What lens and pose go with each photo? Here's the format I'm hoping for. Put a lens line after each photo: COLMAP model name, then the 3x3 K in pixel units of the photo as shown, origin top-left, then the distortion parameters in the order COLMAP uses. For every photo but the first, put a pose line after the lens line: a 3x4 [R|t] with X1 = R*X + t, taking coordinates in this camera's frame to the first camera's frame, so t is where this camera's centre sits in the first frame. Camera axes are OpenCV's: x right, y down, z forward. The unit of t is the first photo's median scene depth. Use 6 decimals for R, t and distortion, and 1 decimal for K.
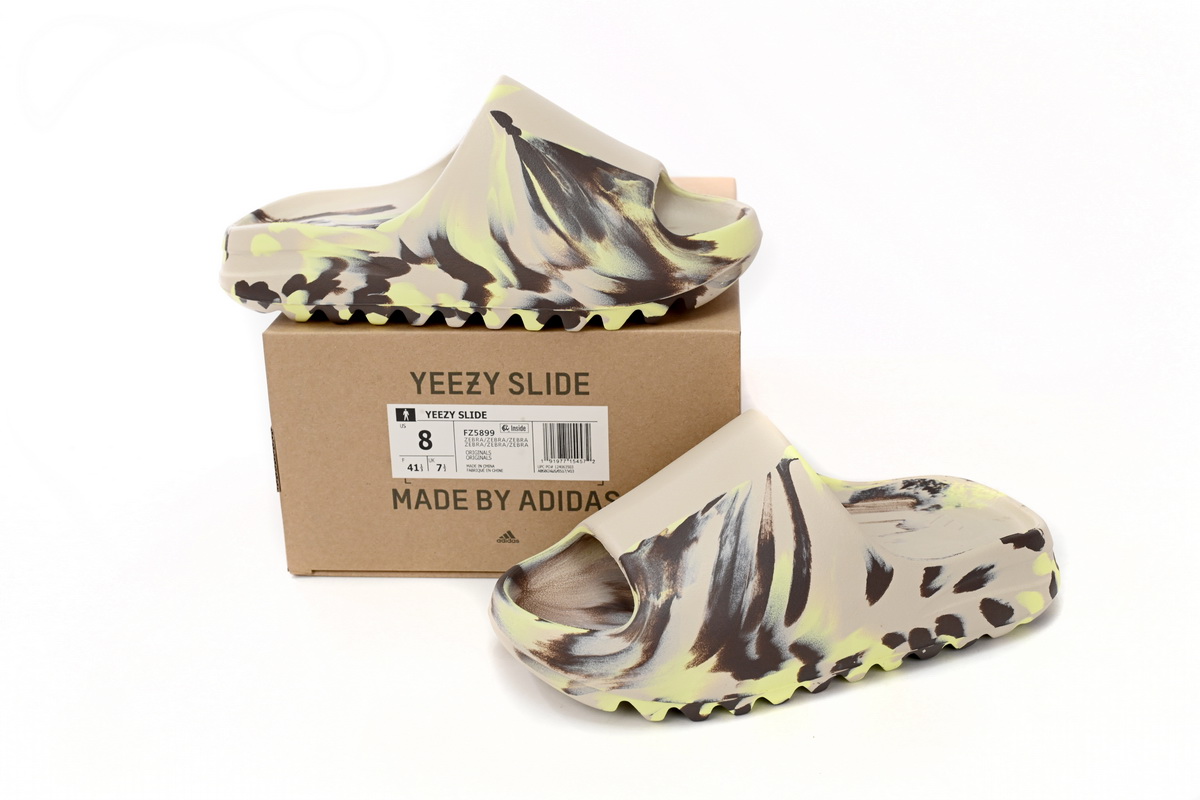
lens RADIAL K [[1530.5, 0, 601.2], [0, 1530.5, 398.4], [0, 0, 1]] dist [0.004417, 0.000000]
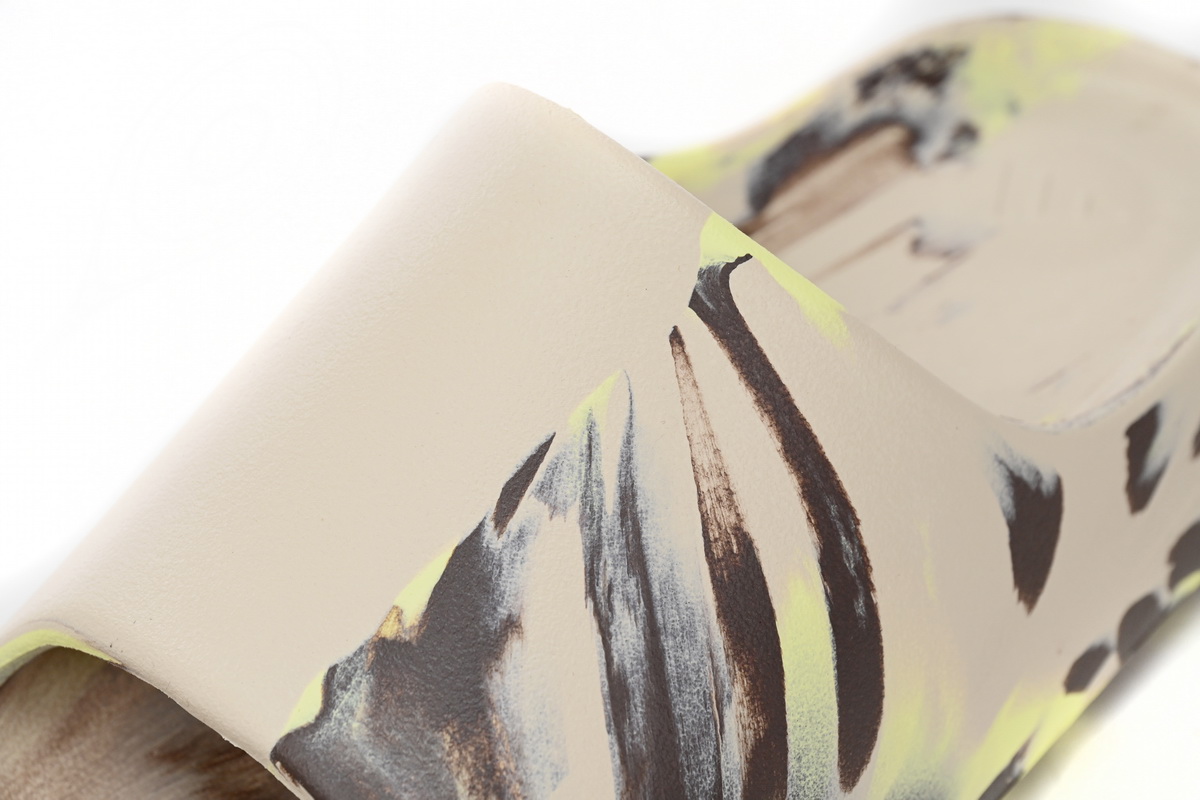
lens RADIAL K [[3325.0, 0, 599.6], [0, 3325.0, 400.5], [0, 0, 1]] dist [0.112856, 0.000000]
pose [[0.890011, -0.318864, 0.325894, -0.120447], [0.181328, 0.903359, 0.388667, -0.196432], [-0.418331, -0.286823, 0.861819, 0.451108]]
